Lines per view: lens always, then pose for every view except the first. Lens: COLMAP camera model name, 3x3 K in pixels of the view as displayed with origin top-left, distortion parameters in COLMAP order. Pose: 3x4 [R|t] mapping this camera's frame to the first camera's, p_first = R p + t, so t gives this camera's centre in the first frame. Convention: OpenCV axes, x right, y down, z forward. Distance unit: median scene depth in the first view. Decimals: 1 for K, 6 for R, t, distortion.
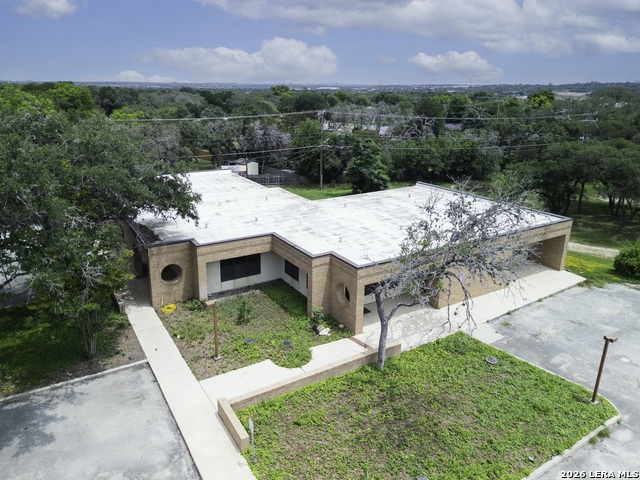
lens RADIAL K [[459.3, 0, 297.6], [0, 459.3, 221.1], [0, 0, 1]] dist [0.052611, -0.047679]
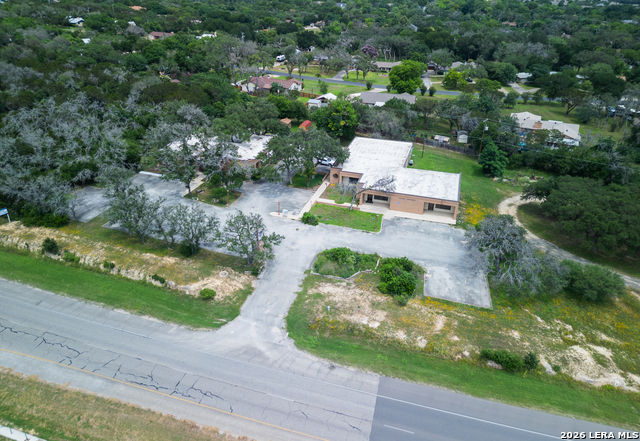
lens RADIAL K [[459.5, 0, 301.0], [0, 459.5, 192.8], [0, 0, 1]] dist [0.064714, -0.054611]
pose [[0.659508, 0.321476, -0.679487, 2.150737], [-0.217885, 0.946884, 0.236508, -0.584719], [0.719427, -0.007929, 0.694523, -1.808471]]
